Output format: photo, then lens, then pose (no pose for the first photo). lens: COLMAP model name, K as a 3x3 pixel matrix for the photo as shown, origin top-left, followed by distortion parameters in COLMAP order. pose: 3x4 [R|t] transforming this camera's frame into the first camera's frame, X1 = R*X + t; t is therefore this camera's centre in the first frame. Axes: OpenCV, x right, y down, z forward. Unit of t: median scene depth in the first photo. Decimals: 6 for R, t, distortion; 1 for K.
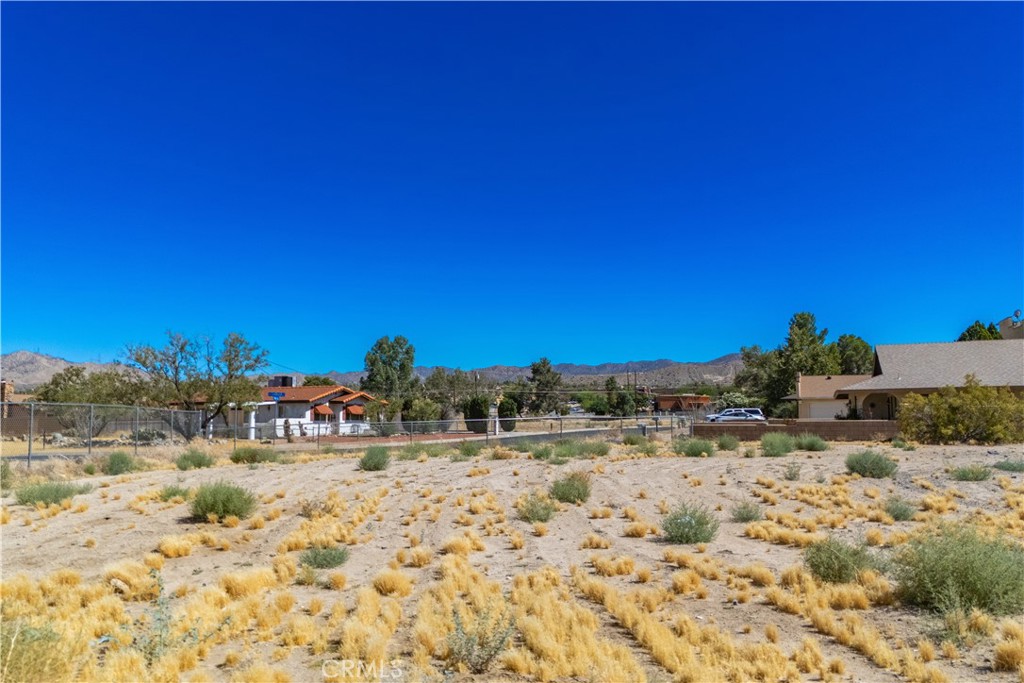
lens RADIAL K [[861.5, 0, 510.2], [0, 861.5, 318.9], [0, 0, 1]] dist [0.119957, -0.216312]
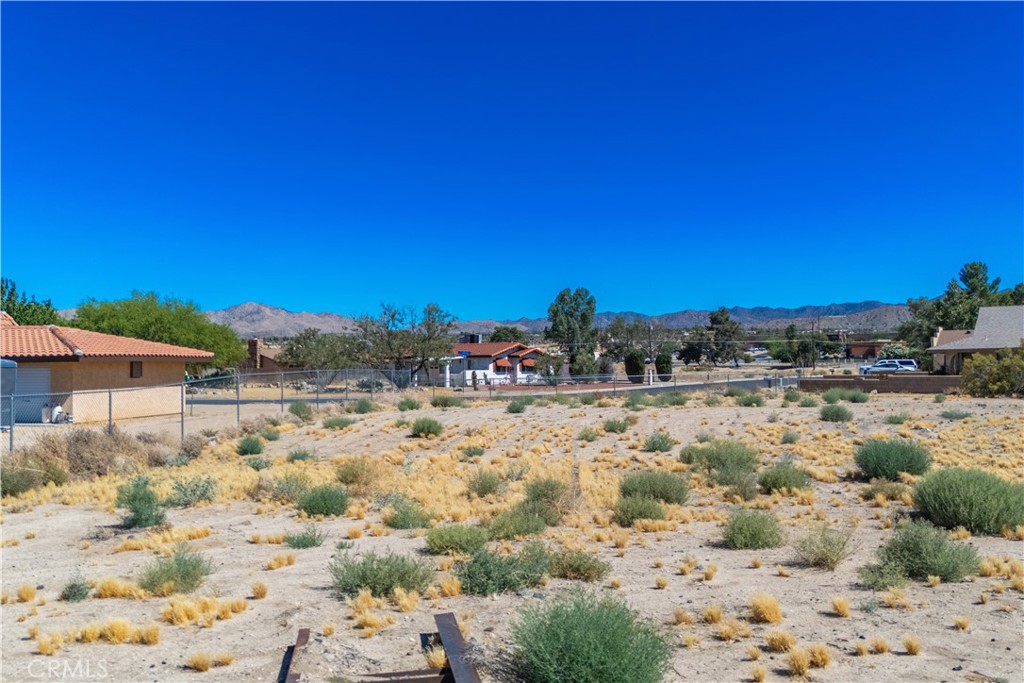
lens RADIAL K [[861.5, 0, 510.2], [0, 861.5, 318.9], [0, 0, 1]] dist [0.119957, -0.216312]
pose [[0.976434, -0.012553, -0.215449, 0.056419], [0.026052, 0.997863, 0.059930, -0.029867], [0.214236, -0.064131, 0.974674, -0.172342]]
